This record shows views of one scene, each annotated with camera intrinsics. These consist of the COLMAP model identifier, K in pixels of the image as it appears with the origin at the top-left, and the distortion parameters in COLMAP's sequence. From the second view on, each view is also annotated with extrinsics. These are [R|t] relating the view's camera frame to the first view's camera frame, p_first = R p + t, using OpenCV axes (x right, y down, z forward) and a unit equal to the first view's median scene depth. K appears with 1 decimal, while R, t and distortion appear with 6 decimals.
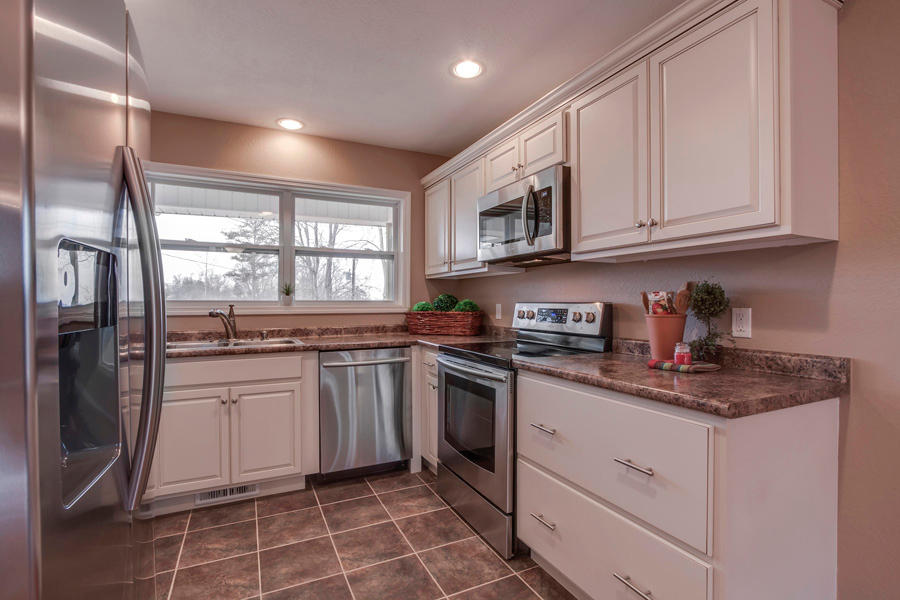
lens RADIAL K [[422.6, 0, 444.9], [0, 422.6, 302.4], [0, 0, 1]] dist [-0.014943, 0.000669]
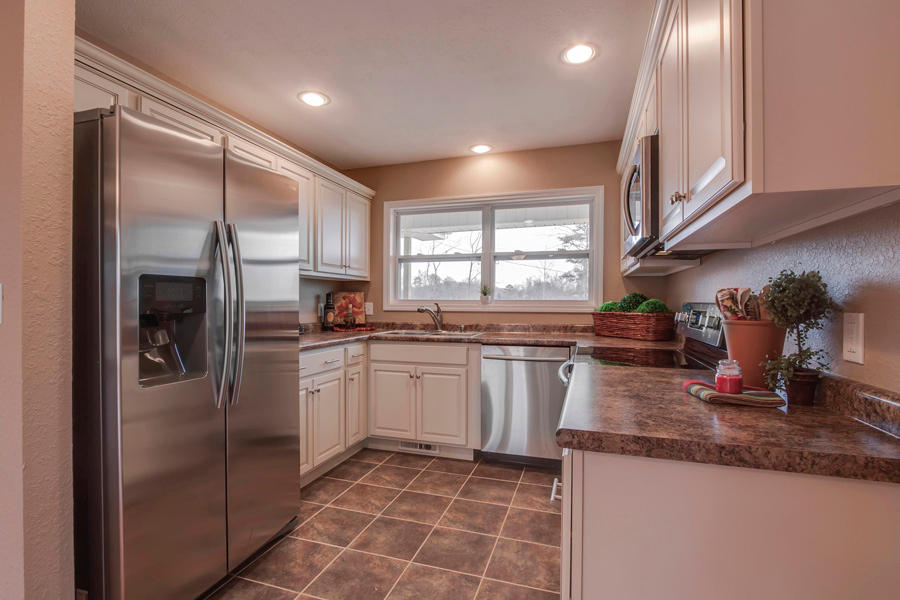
lens RADIAL K [[422.6, 0, 445.3], [0, 422.6, 301.4], [0, 0, 1]] dist [-0.014943, 0.000669]
pose [[0.719600, 0.003377, -0.694380, 0.424611], [-0.003725, 0.999993, 0.001003, -0.001199], [0.694379, 0.001865, 0.719608, 0.101728]]
